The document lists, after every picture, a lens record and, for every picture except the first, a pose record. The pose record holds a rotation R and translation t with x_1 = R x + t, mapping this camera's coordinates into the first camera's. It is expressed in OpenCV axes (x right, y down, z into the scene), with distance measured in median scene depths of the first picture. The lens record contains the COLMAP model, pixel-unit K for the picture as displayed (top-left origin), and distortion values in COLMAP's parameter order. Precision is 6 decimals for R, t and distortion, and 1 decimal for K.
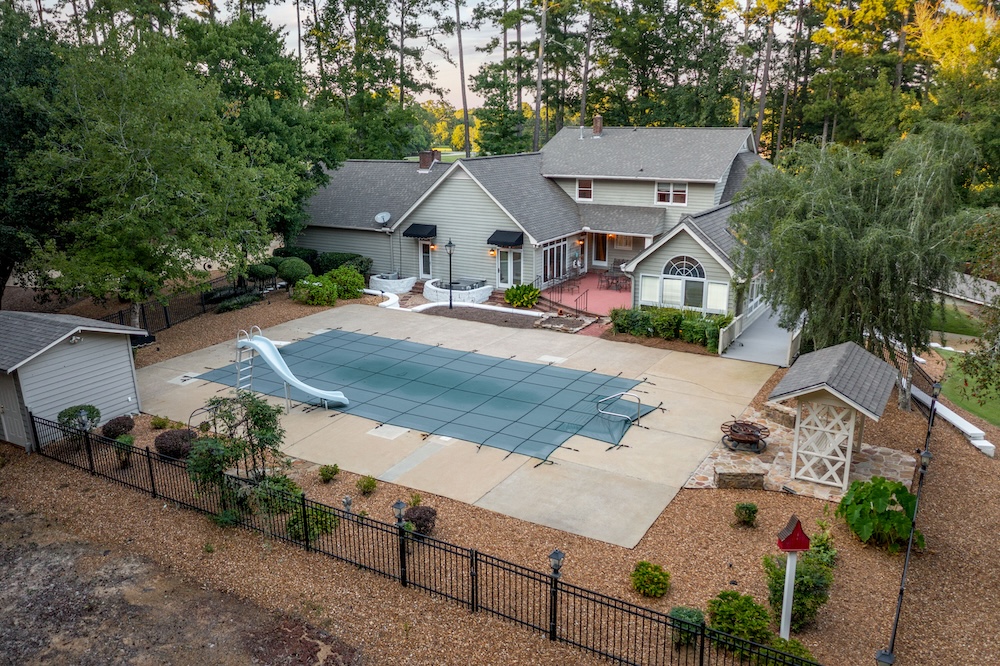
lens RADIAL K [[787.8, 0, 501.2], [0, 787.8, 324.6], [0, 0, 1]] dist [-0.029843, -0.000239]
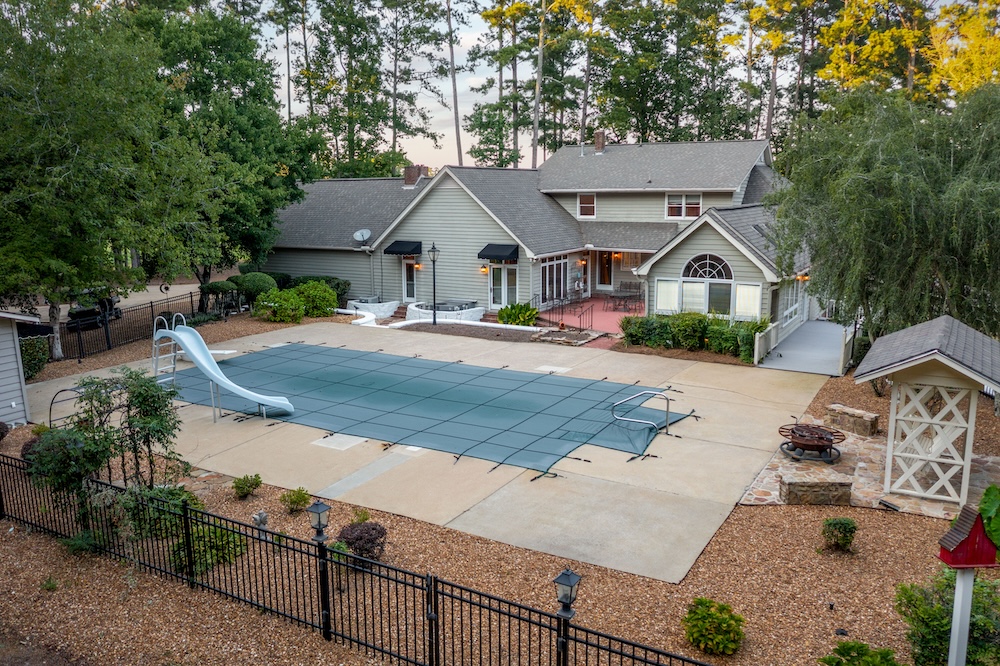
lens RADIAL K [[787.8, 0, 501.2], [0, 787.8, 324.6], [0, 0, 1]] dist [-0.029843, -0.000239]
pose [[0.999996, -0.001612, 0.002187, 0.008962], [0.001798, 0.996110, -0.088103, 0.069920], [-0.002037, 0.088107, 0.996109, 0.178367]]
